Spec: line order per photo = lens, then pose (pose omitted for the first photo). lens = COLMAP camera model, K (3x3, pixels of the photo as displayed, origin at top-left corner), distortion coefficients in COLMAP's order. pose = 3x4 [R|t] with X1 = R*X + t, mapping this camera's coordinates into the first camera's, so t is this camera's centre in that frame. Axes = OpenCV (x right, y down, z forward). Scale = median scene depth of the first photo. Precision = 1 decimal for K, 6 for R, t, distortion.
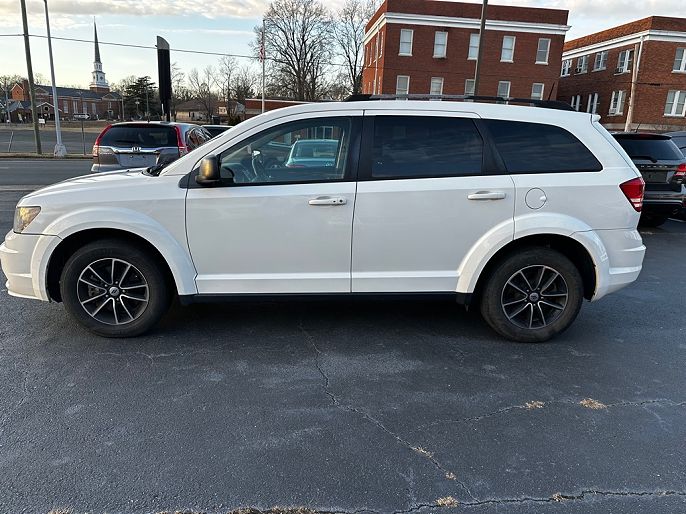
lens RADIAL K [[505.1, 0, 343.0], [0, 505.1, 257.0], [0, 0, 1]] dist [0.028845, -0.033950]
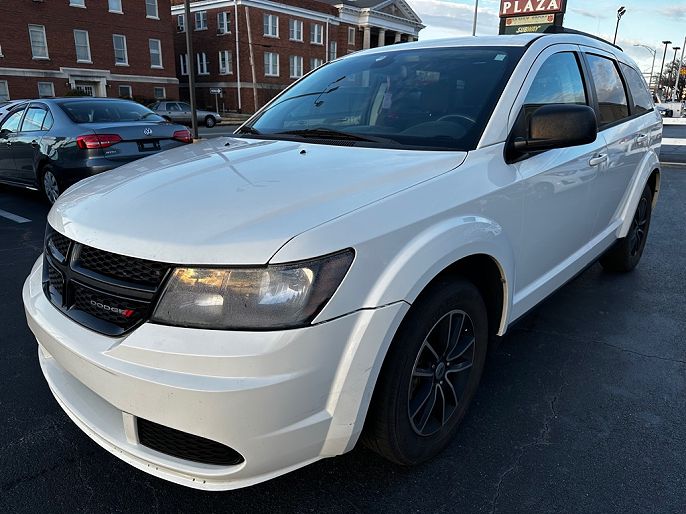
lens RADIAL K [[505.1, 0, 343.0], [0, 505.1, 257.0], [0, 0, 1]] dist [0.028845, -0.033950]
pose [[0.706424, -0.235592, 0.667429, -0.090028], [0.188820, 0.971532, 0.143084, -0.015356], [-0.682138, 0.024946, 0.730798, 0.071507]]
